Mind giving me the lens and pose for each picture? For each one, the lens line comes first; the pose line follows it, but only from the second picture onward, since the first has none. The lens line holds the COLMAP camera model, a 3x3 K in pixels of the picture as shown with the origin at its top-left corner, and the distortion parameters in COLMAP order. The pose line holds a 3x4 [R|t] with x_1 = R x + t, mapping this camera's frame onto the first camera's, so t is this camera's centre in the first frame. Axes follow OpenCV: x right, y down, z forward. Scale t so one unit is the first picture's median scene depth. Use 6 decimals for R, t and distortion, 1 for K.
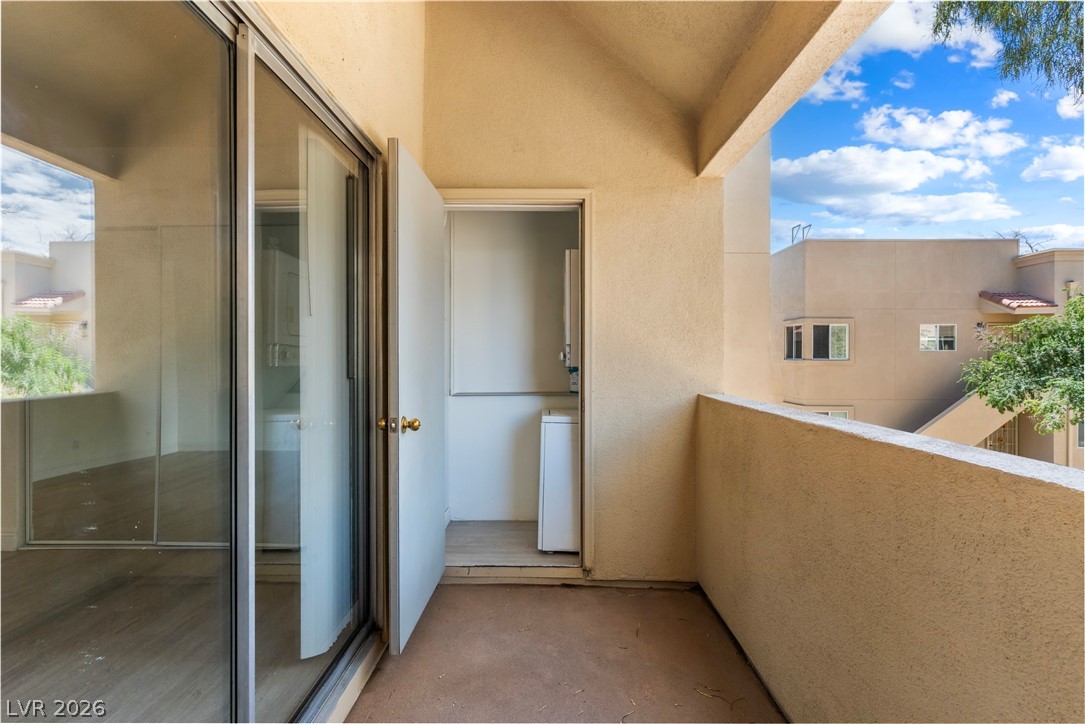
lens RADIAL K [[512.6, 0, 543.0], [0, 512.6, 358.7], [0, 0, 1]] dist [0.003652, -0.000448]
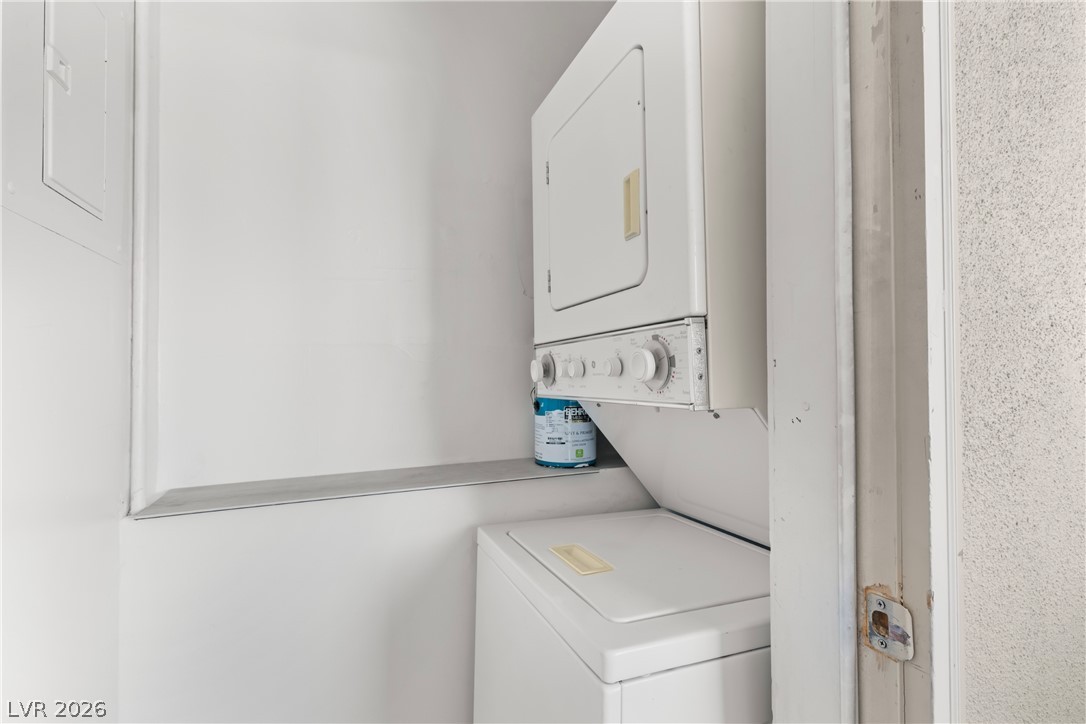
lens RADIAL K [[513.1, 0, 543.5], [0, 513.1, 358.7], [0, 0, 1]] dist [0.003652, -0.000448]
pose [[0.919005, 0.002168, 0.394240, -0.086419], [0.008141, 0.999667, -0.024475, 0.000270], [-0.394162, 0.025702, 0.918682, 0.666381]]
